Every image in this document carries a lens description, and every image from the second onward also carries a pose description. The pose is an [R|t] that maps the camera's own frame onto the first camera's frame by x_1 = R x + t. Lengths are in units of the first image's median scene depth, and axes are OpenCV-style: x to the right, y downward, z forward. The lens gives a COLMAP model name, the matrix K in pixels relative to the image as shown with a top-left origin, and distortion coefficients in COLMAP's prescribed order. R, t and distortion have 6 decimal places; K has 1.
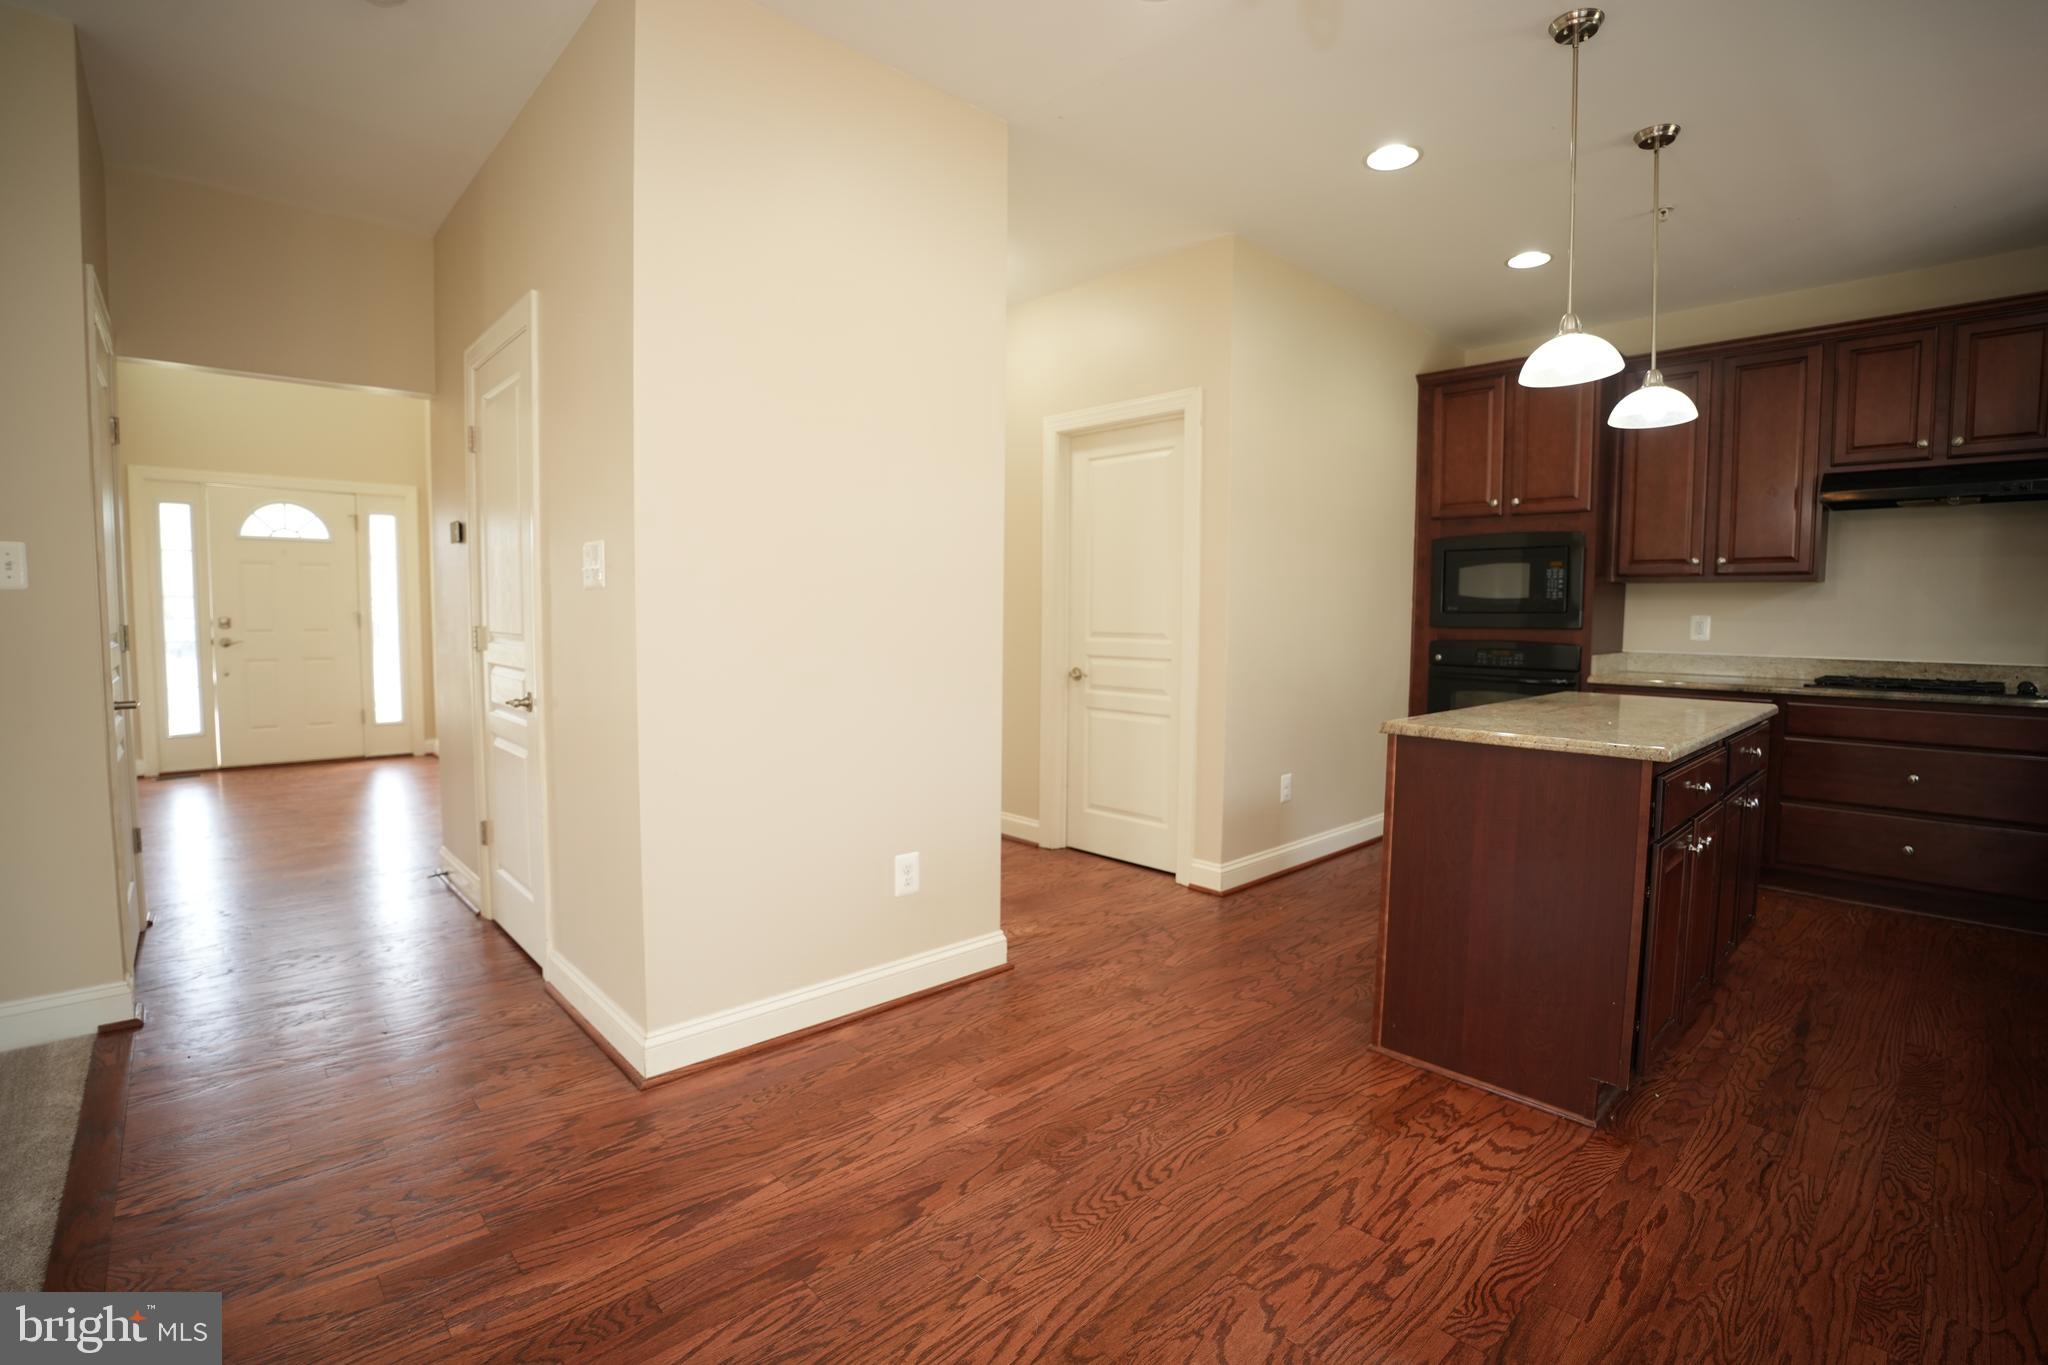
lens RADIAL K [[943.9, 0, 1017.3], [0, 943.9, 676.6], [0, 0, 1]] dist [-0.068040, 0.017489]
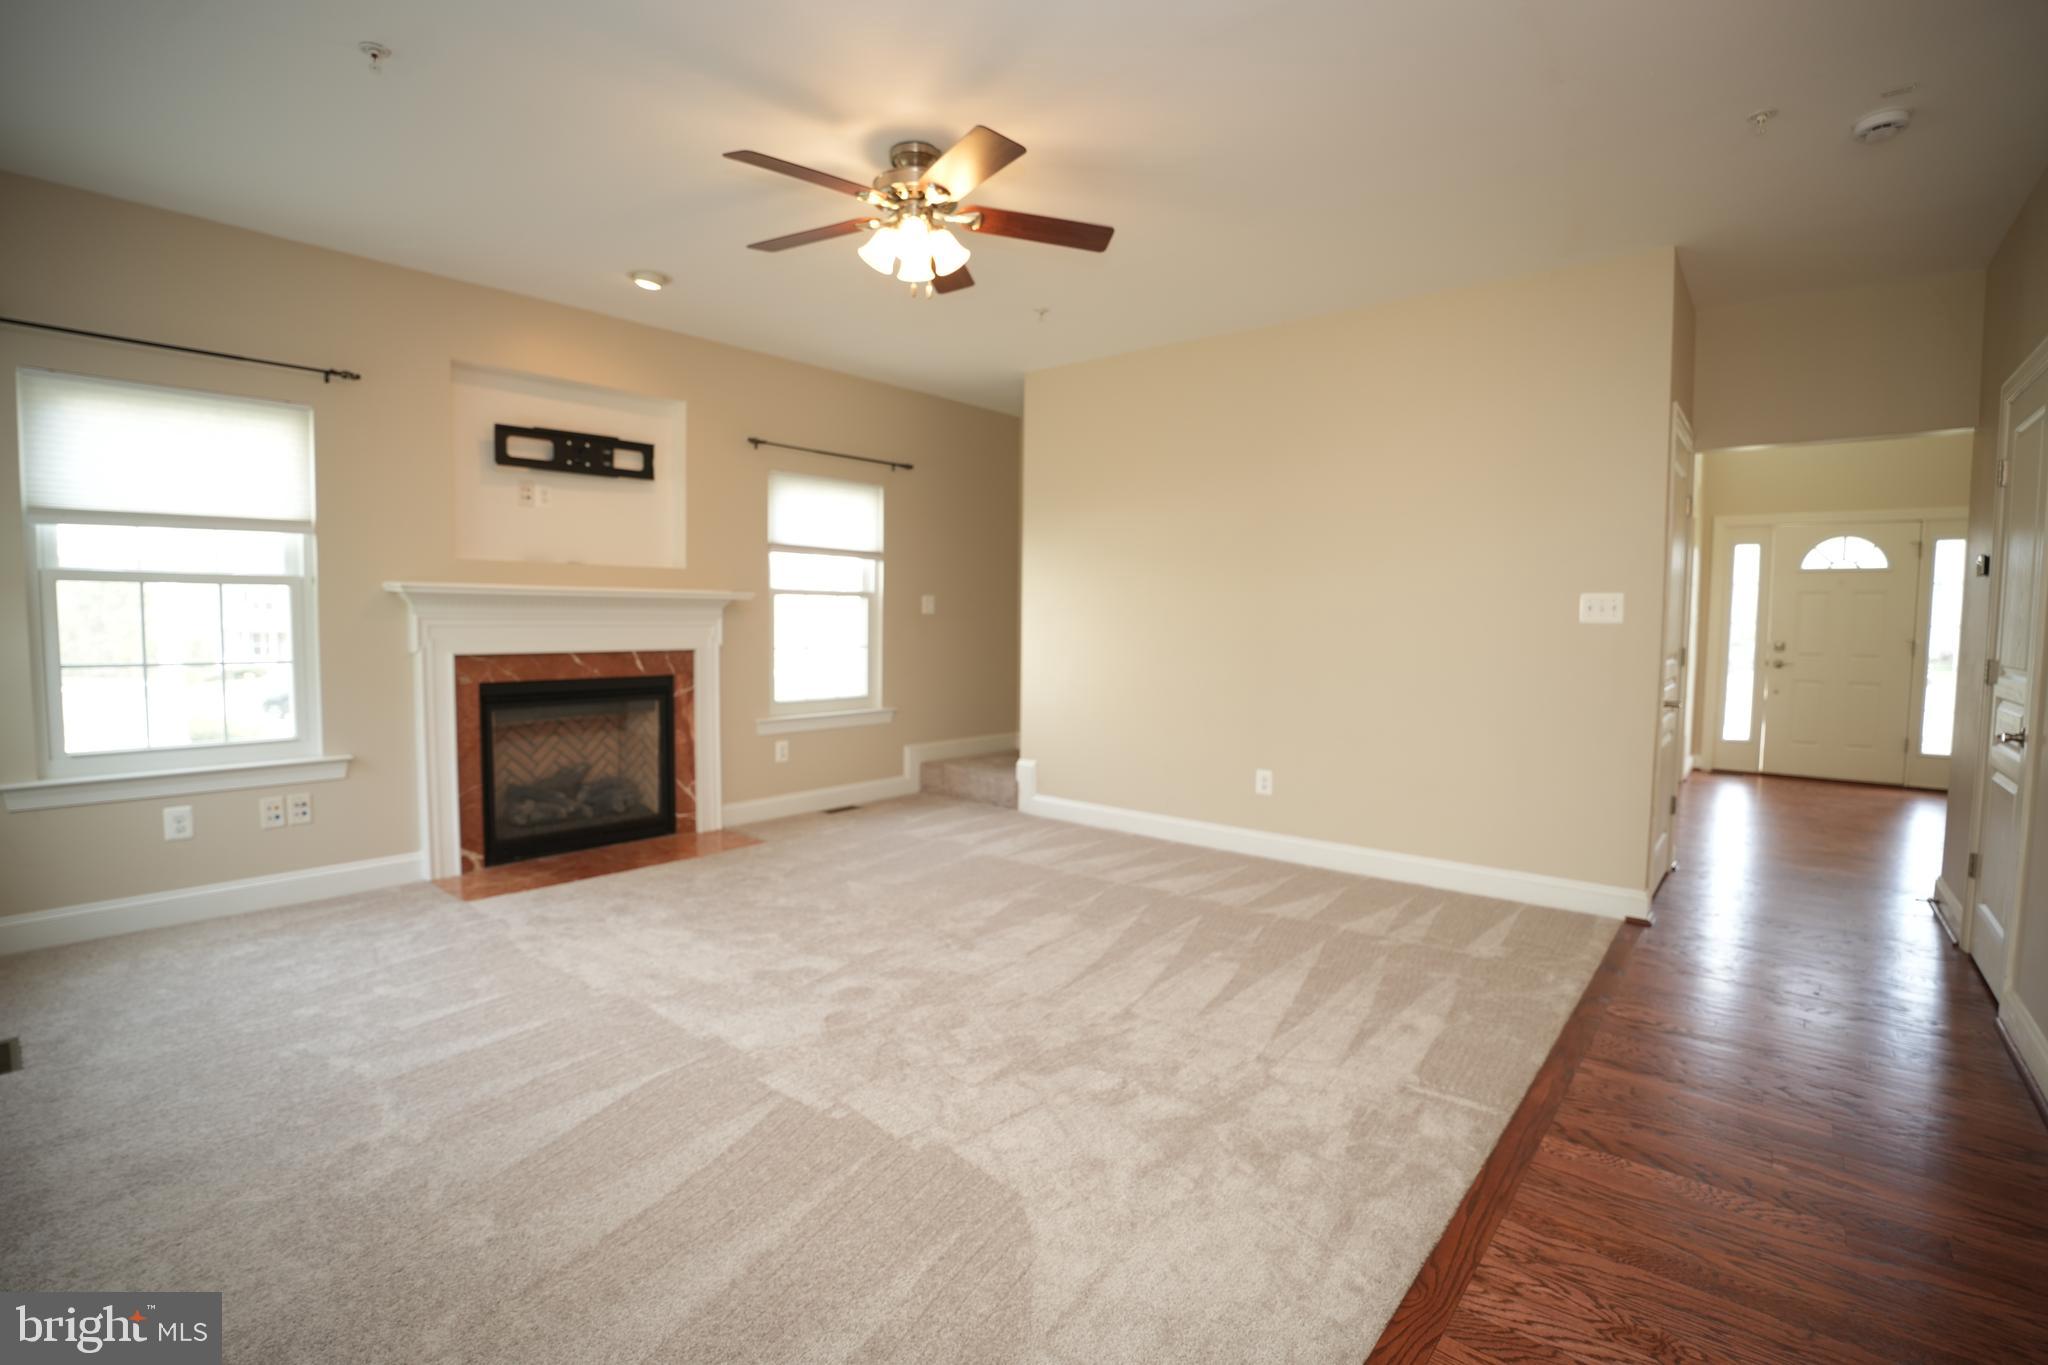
lens RADIAL K [[943.9, 0, 1009.5], [0, 943.9, 680.8], [0, 0, 1]] dist [-0.068040, 0.017489]
pose [[0.121945, 0.060669, -0.990681, 0.209053], [-0.079623, 0.995511, 0.051164, 0.003208], [0.989338, 0.072642, 0.126228, -0.150299]]
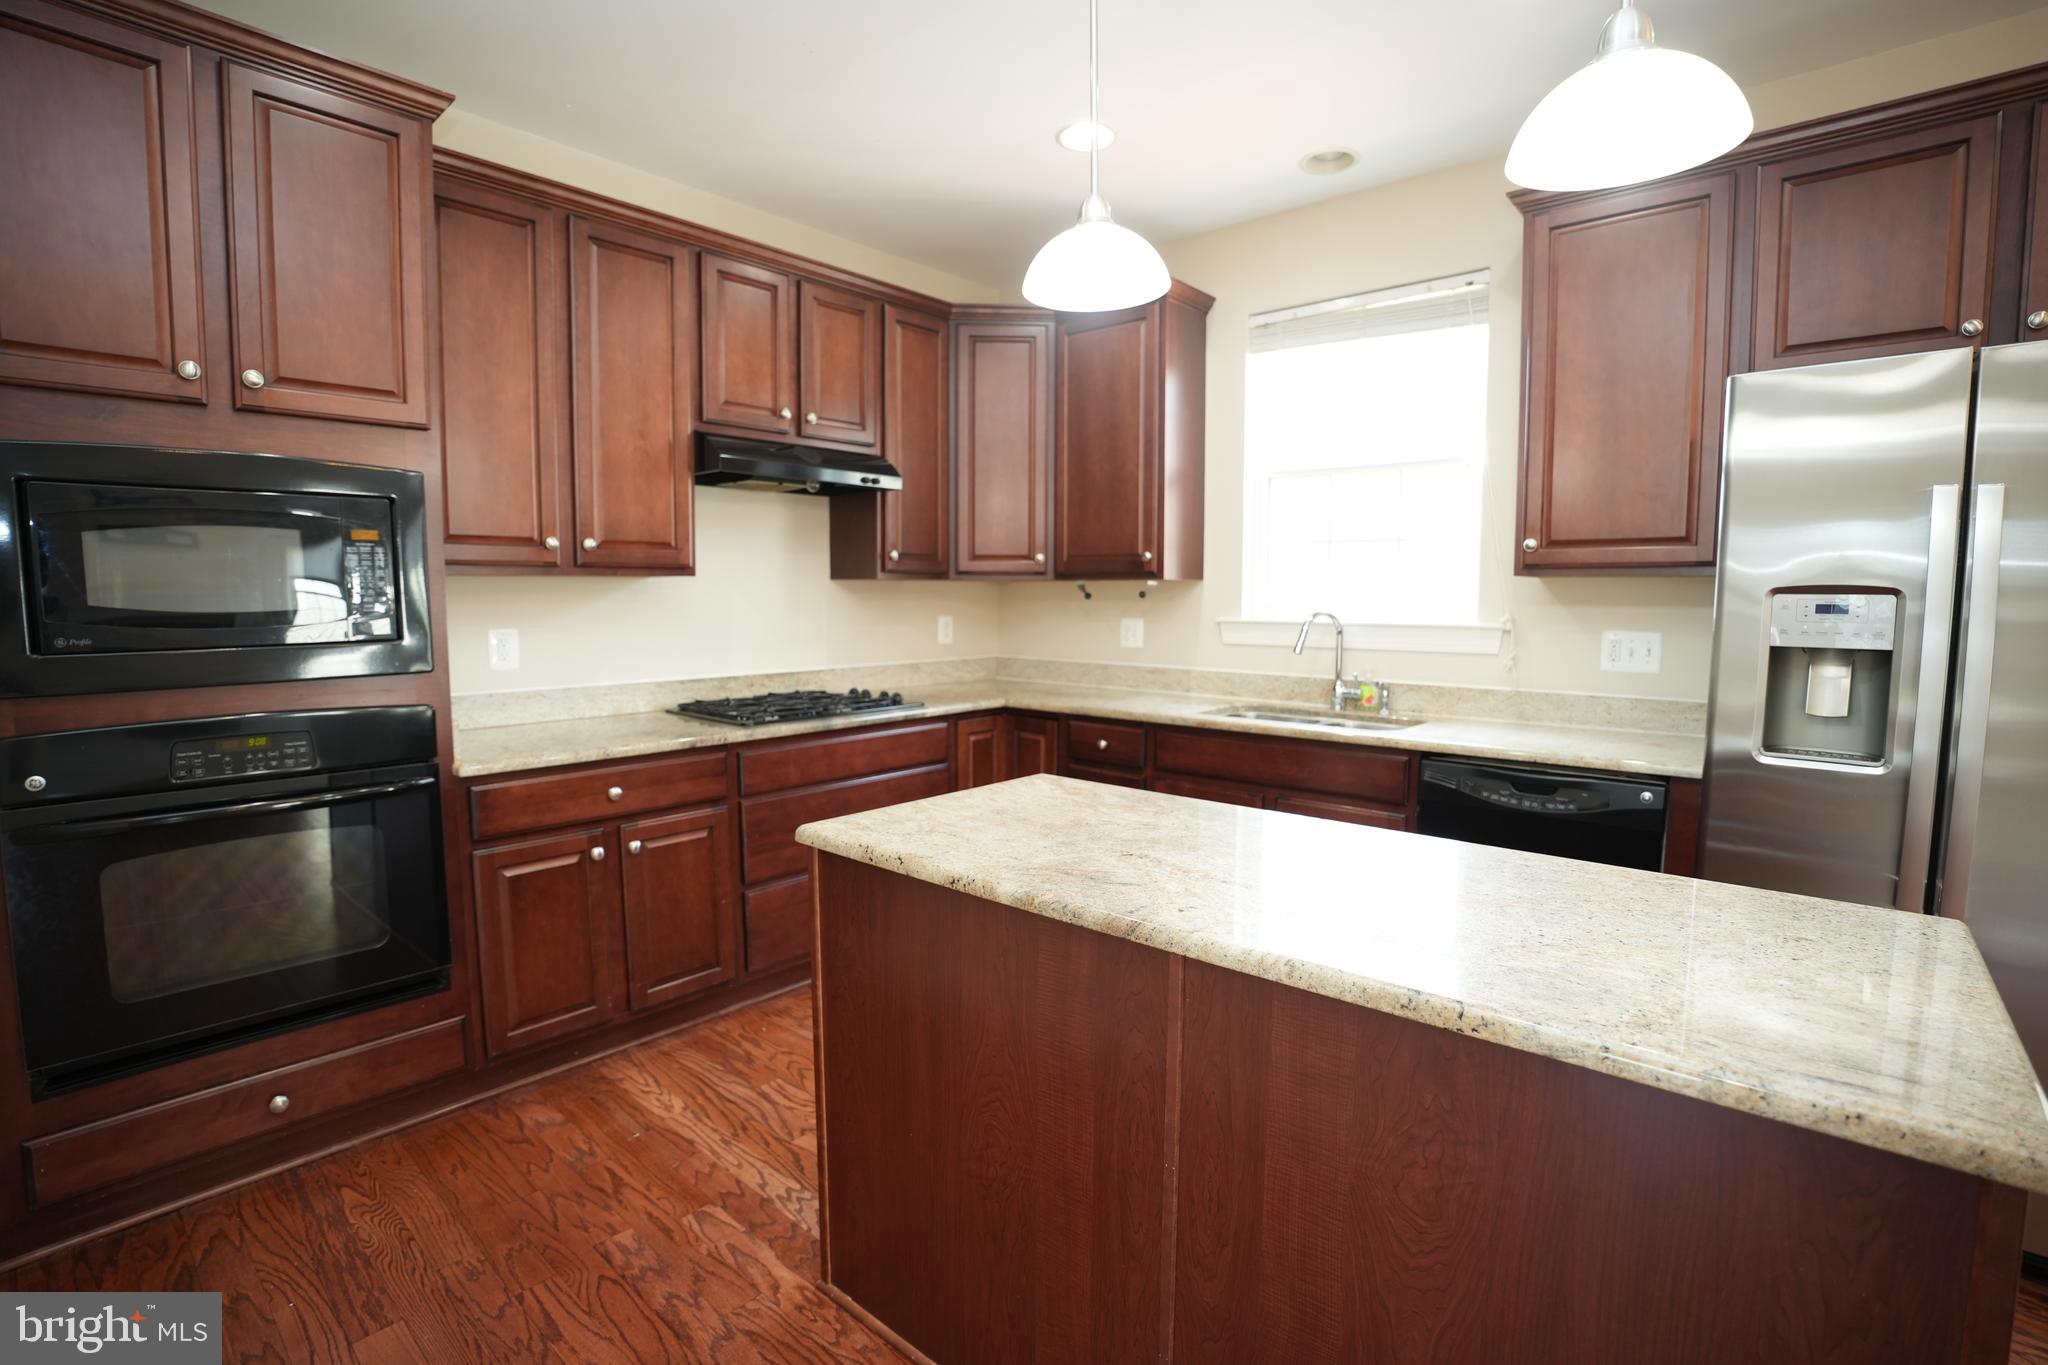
lens RADIAL K [[943.9, 0, 1024.4], [0, 943.9, 679.9], [0, 0, 1]] dist [-0.068040, 0.017489]
pose [[-0.099954, -0.098885, 0.990066, 0.105091], [0.065918, 0.992205, 0.105754, -0.085451], [-0.992806, 0.075833, -0.092657, 0.801555]]
